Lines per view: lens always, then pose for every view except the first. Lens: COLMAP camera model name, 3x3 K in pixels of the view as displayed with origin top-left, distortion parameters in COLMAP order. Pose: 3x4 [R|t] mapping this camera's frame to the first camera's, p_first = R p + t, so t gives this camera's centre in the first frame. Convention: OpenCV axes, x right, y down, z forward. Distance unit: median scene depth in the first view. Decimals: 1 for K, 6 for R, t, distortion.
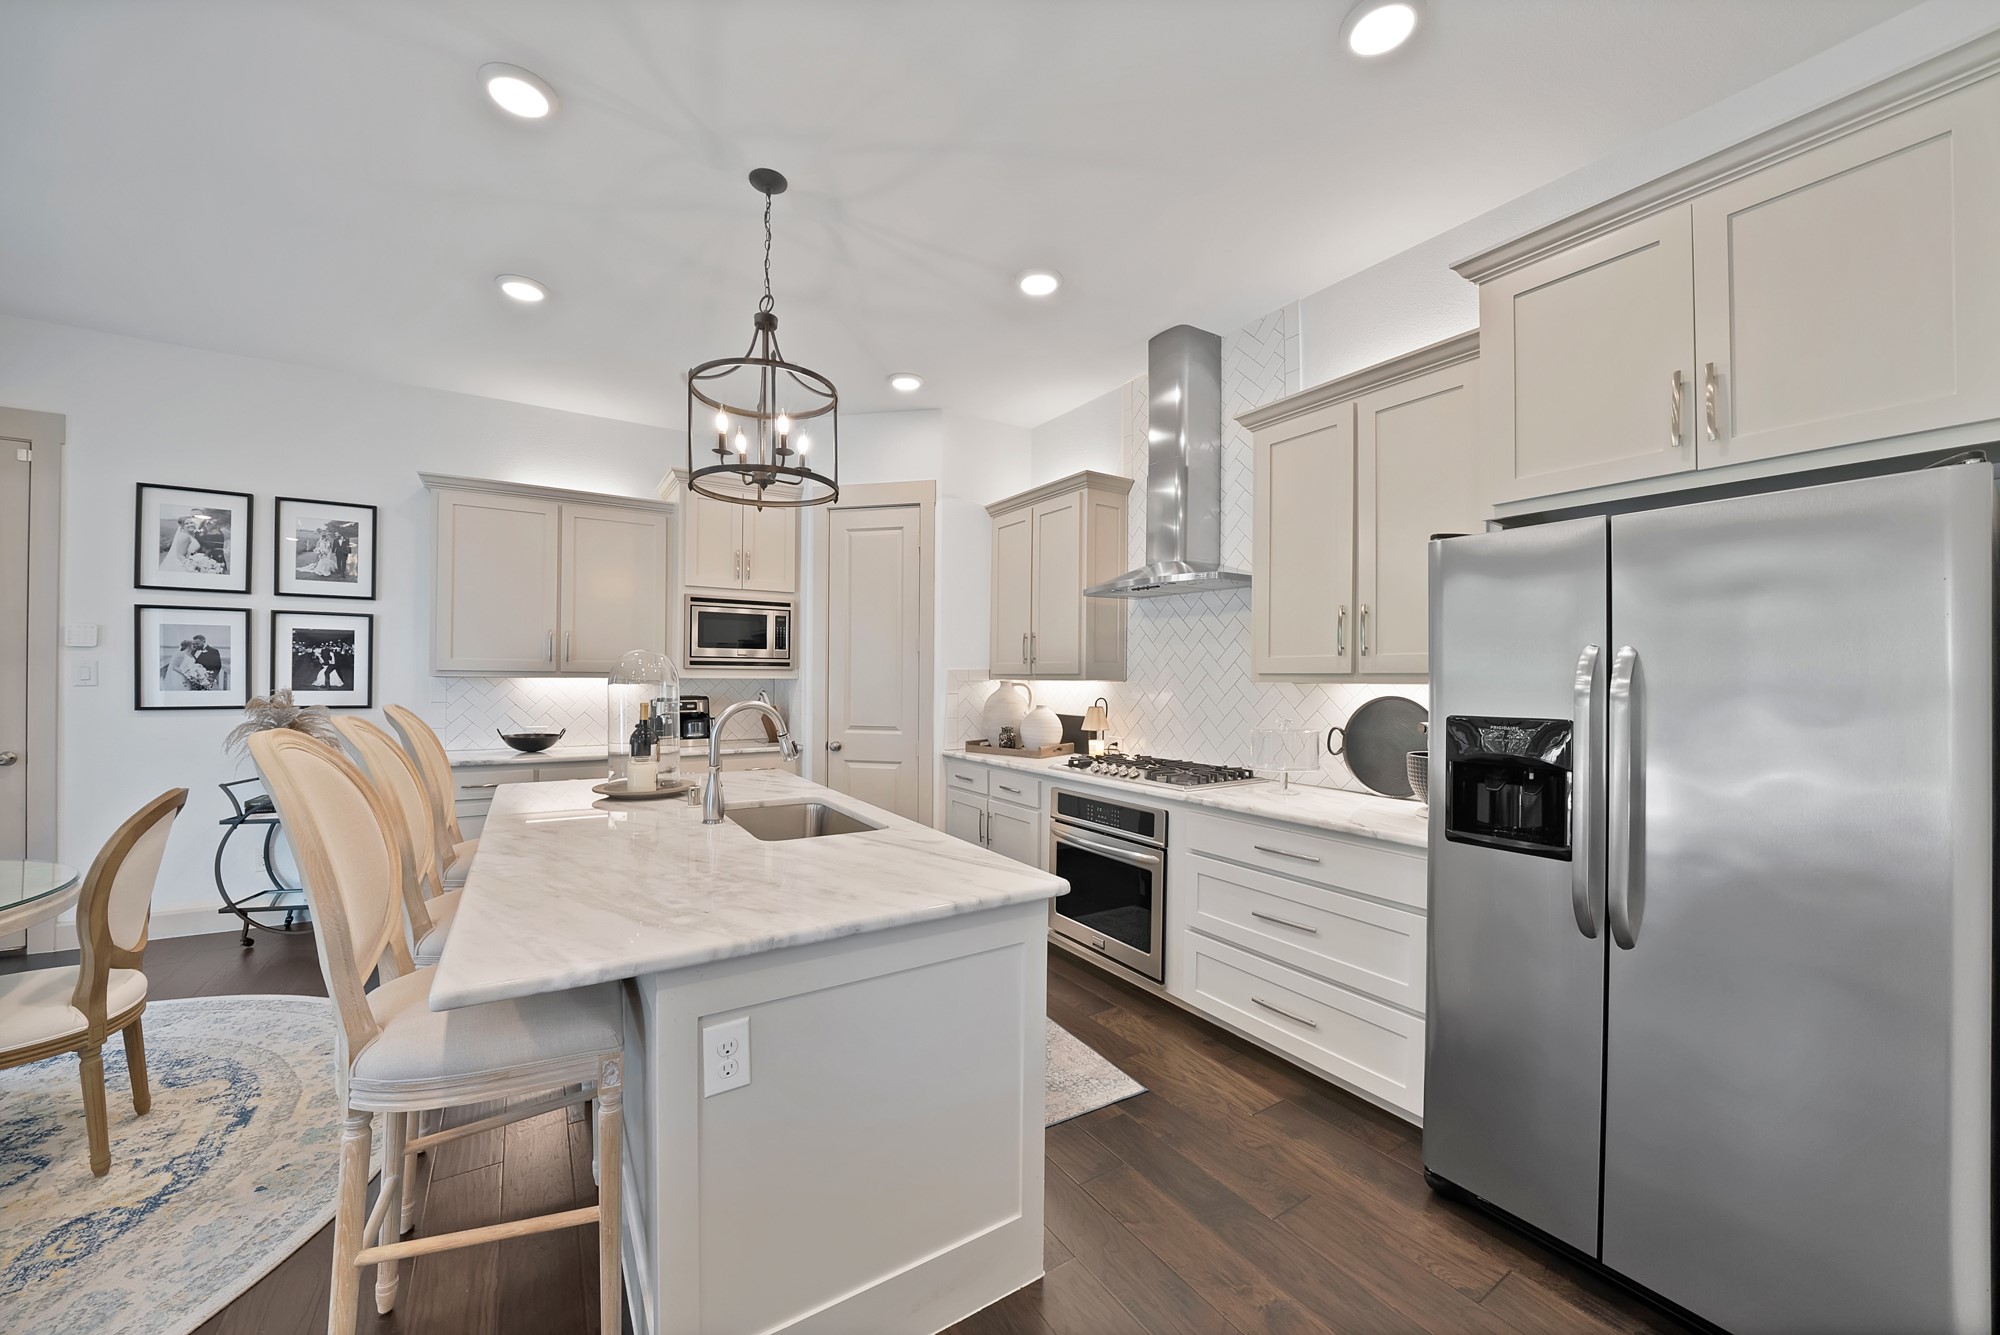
lens RADIAL K [[721.7, 0, 982.2], [0, 721.7, 673.4], [0, 0, 1]] dist [-0.020866, 0.000186]
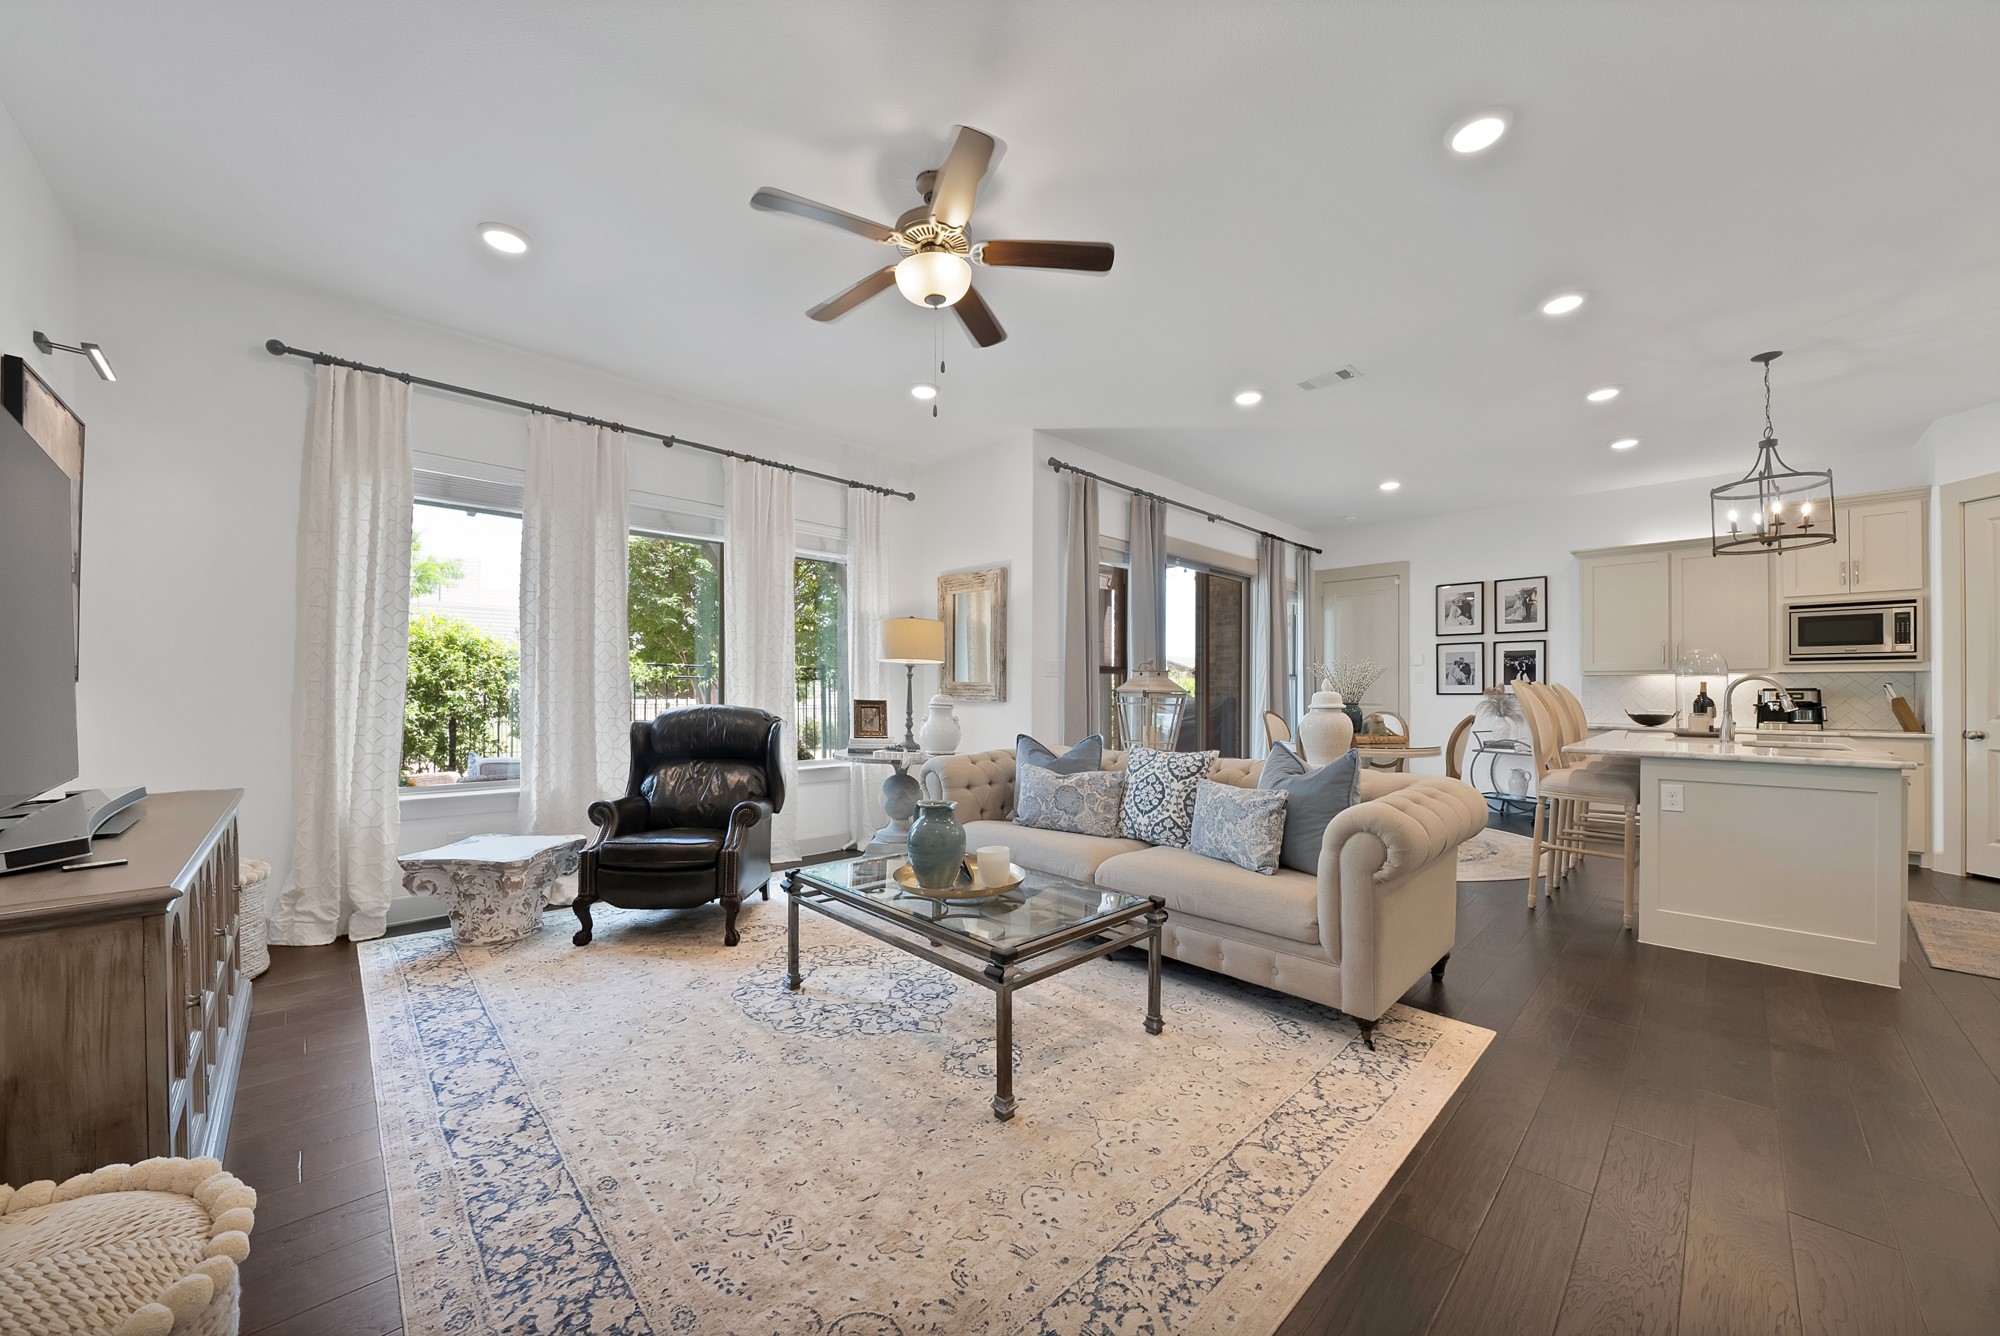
lens RADIAL K [[725.6, 0, 1003.8], [0, 725.6, 689.8], [0, 0, 1]] dist [-0.029550, 0.003909]
pose [[0.210548, -0.011158, -0.977520, 0.571514], [0.003508, 0.999937, -0.010659, 0.053091], [0.977577, -0.001185, 0.210574, -0.667491]]
